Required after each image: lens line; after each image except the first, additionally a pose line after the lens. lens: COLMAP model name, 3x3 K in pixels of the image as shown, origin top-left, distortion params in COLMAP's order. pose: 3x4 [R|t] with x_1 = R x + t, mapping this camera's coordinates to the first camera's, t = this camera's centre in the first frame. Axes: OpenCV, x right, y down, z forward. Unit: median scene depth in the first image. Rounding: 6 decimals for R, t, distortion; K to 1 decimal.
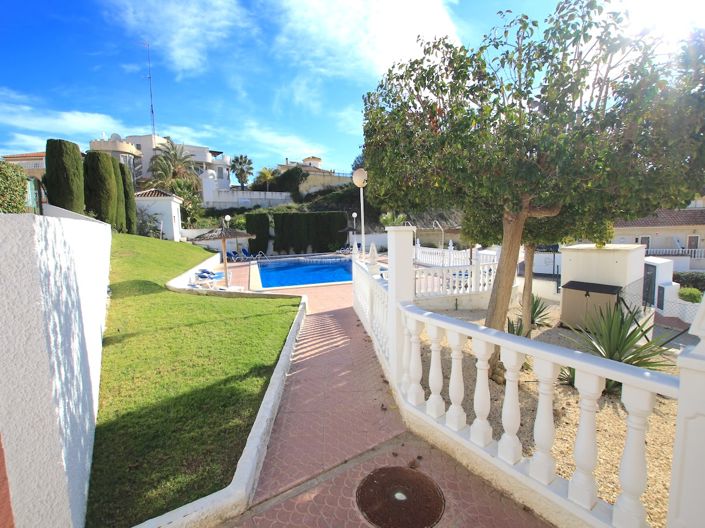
lens RADIAL K [[323.8, 0, 352.1], [0, 323.8, 259.5], [0, 0, 1]] dist [-0.027266, -0.000066]
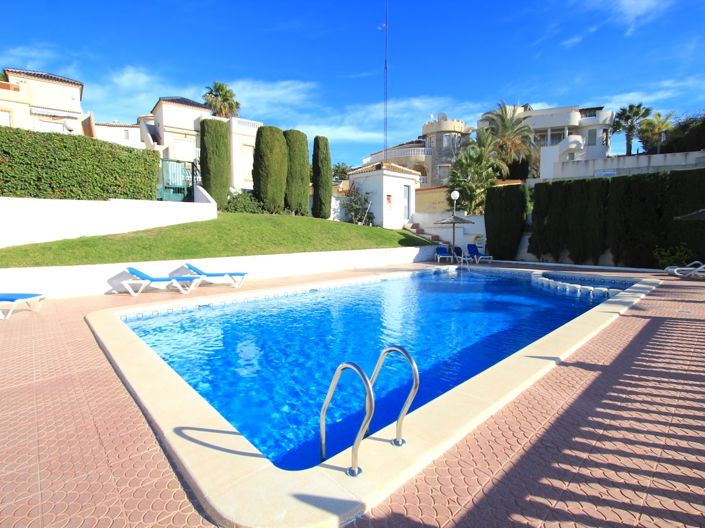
lens RADIAL K [[358.6, 0, 352.5], [0, 358.6, 264.0], [0, 0, 1]] dist [-0.011648, 0.000473]
pose [[0.441591, 0.121684, -0.888927, 0.071241], [-0.099746, 0.991277, 0.086144, -0.012569], [0.891655, 0.050626, 0.449876, 0.188026]]
